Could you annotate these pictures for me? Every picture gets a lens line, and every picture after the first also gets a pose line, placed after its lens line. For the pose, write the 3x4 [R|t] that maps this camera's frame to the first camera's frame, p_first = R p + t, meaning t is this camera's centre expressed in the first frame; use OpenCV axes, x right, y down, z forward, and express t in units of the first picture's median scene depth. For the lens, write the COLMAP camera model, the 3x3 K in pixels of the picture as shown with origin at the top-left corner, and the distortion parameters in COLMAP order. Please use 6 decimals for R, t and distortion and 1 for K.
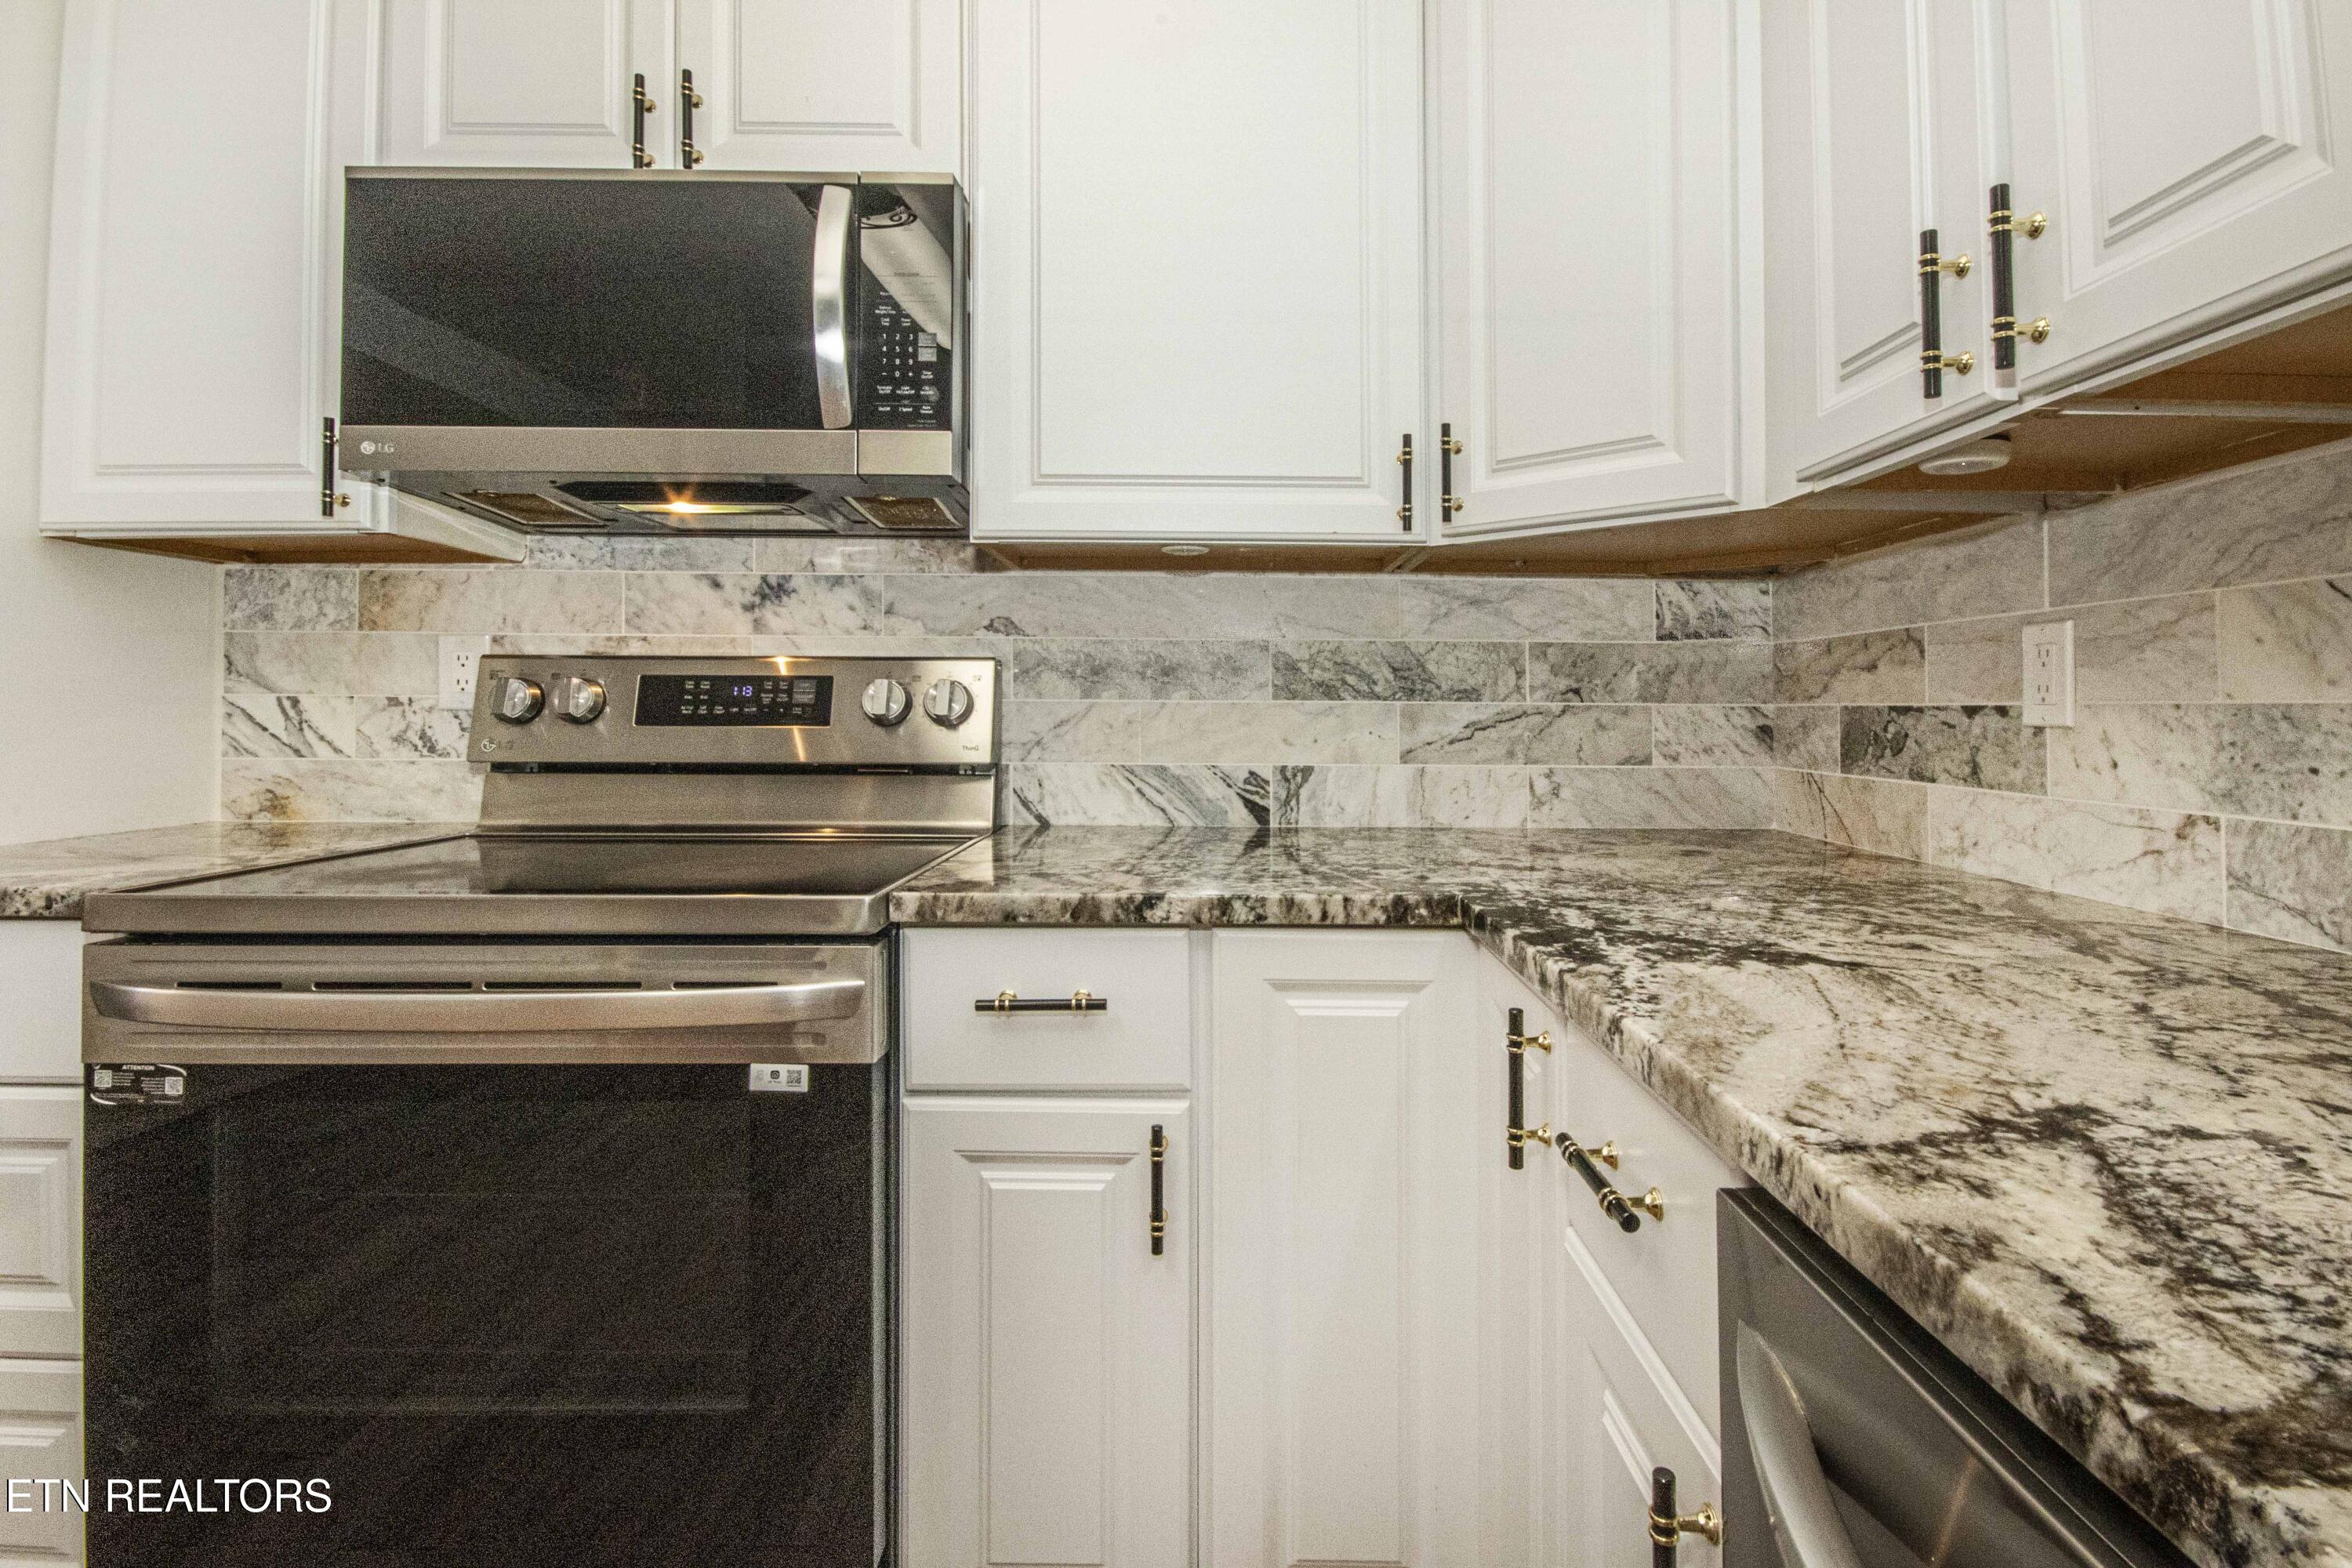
lens RADIAL K [[1054.0, 0, 1172.7], [0, 1054.0, 683.0], [0, 0, 1]] dist [0.003113, 0.000269]
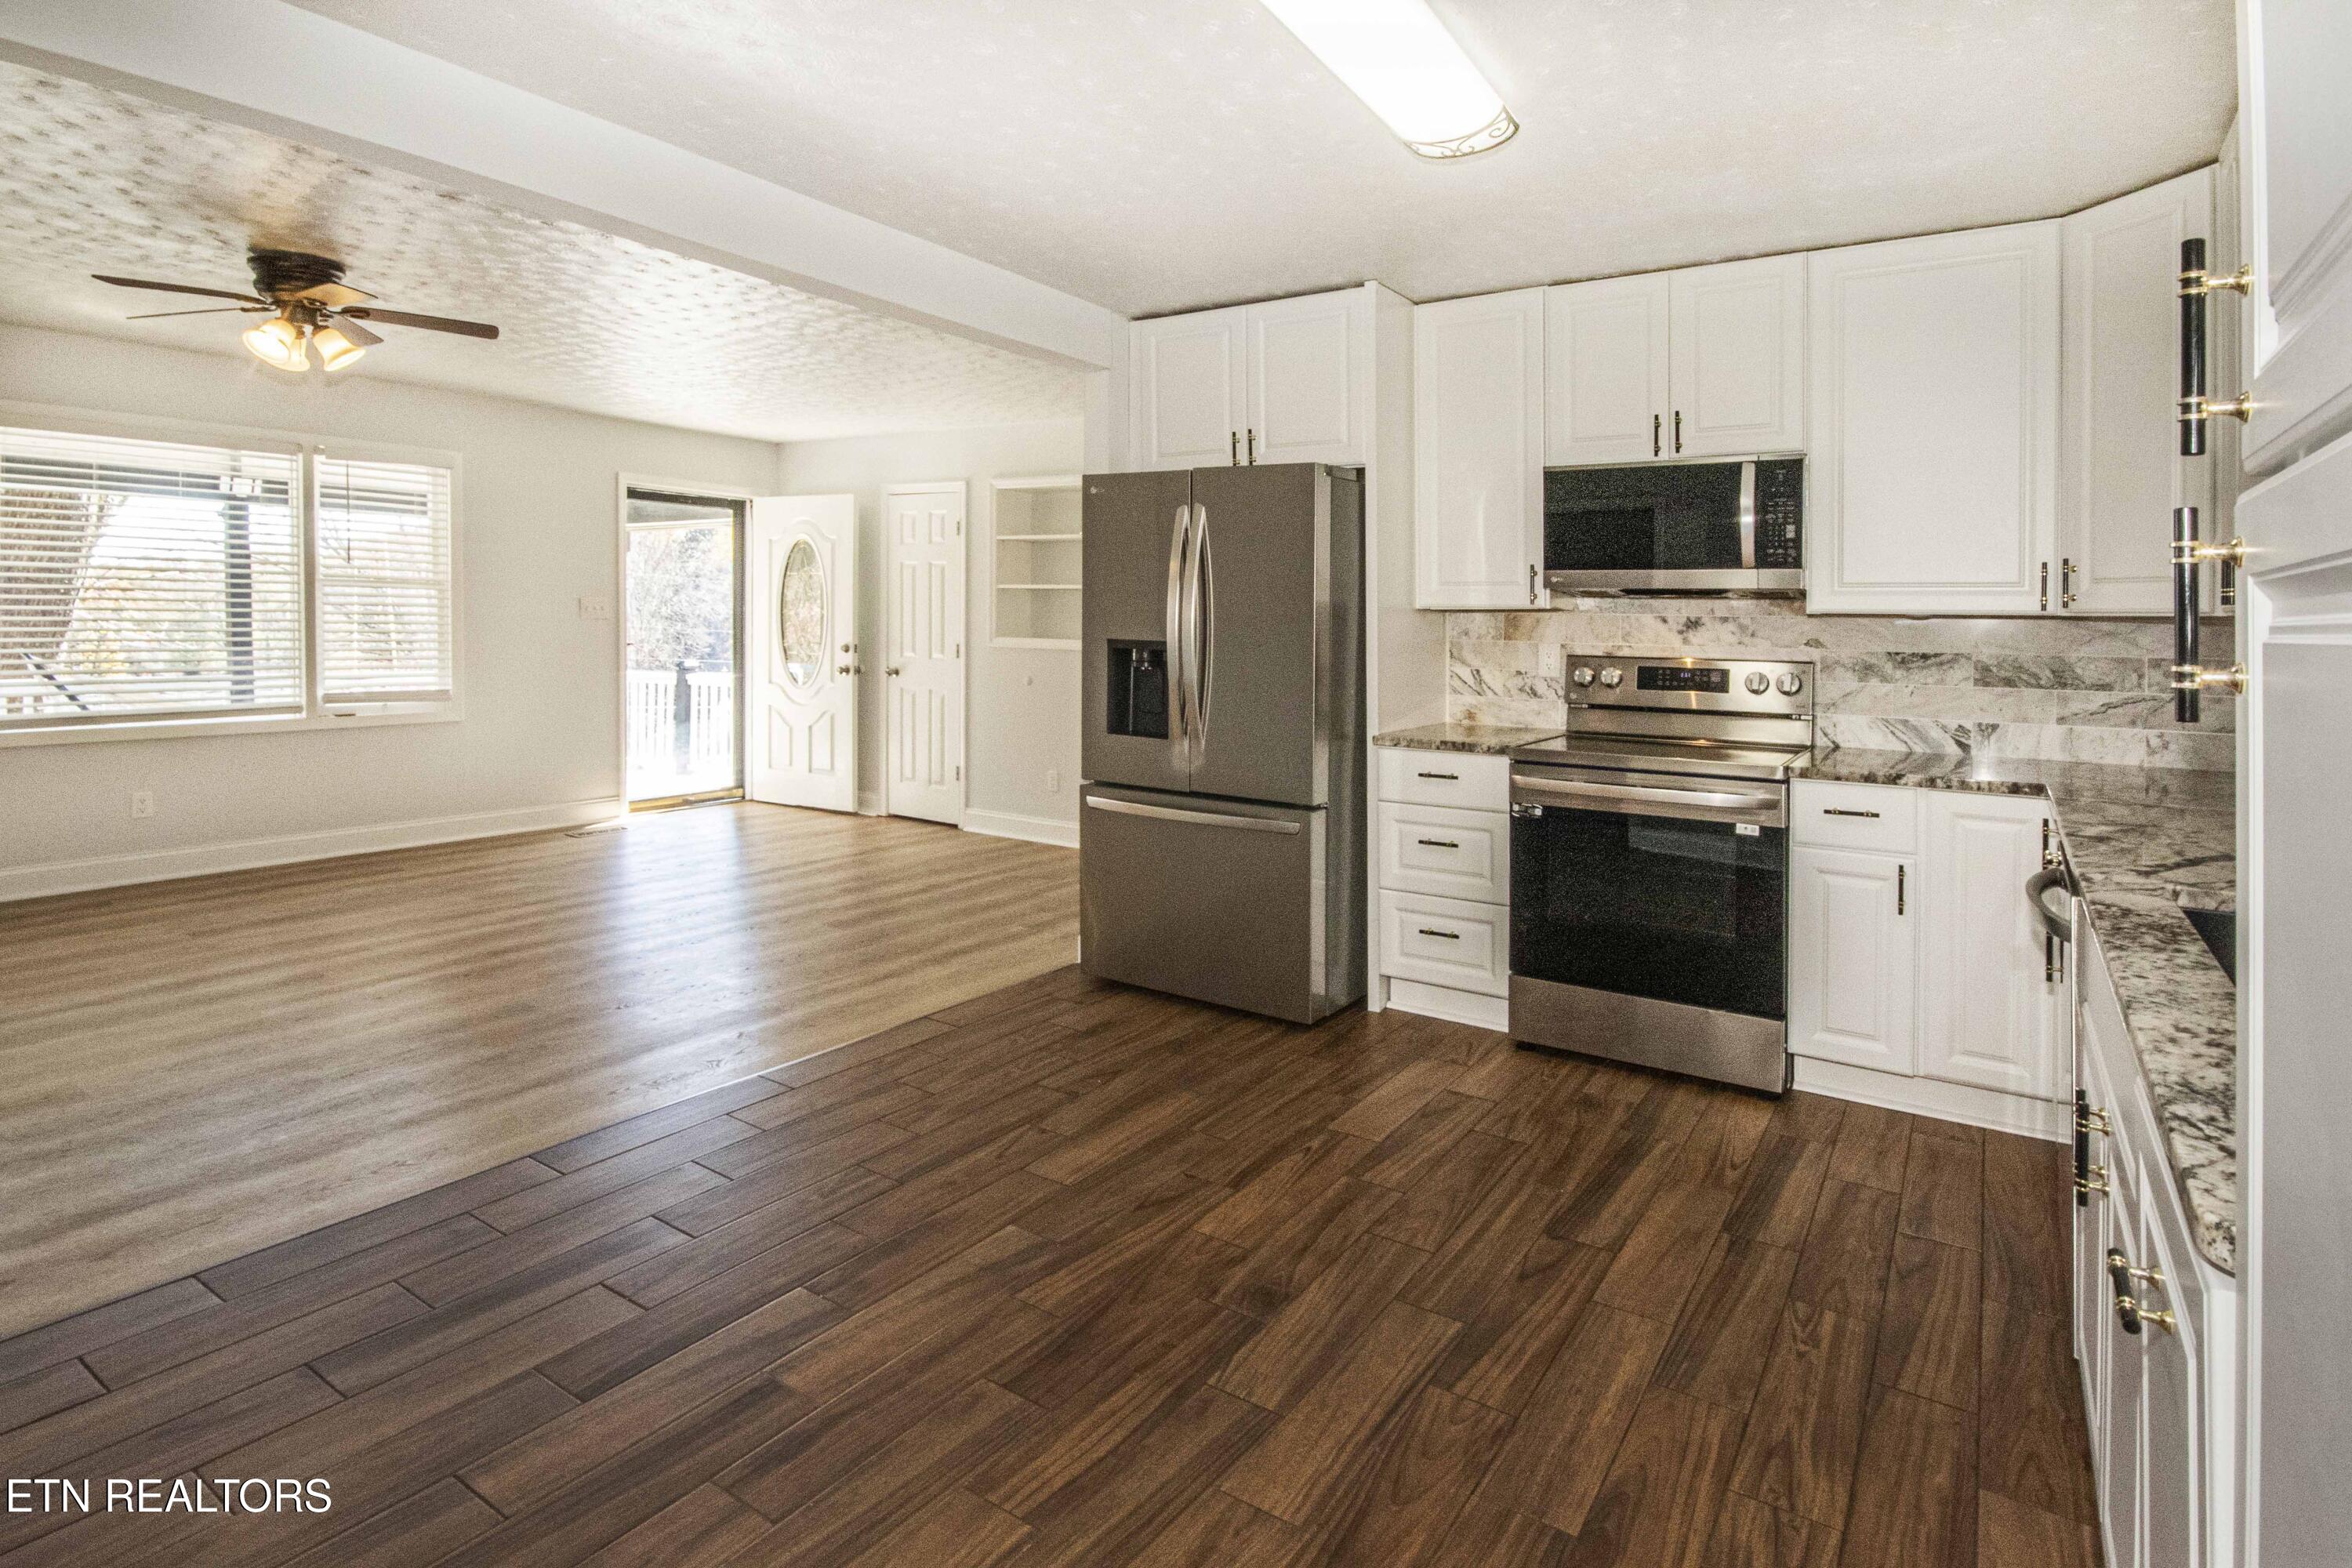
lens RADIAL K [[1167.4, 0, 1304.9], [0, 1167.4, 614.3], [0, 0, 1]] dist [-0.002910, -0.000331]
pose [[0.884262, 0.010503, -0.466873, 0.012462], [-0.002892, 0.999851, 0.017015, -0.144999], [0.466983, -0.013696, 0.884160, -1.374531]]
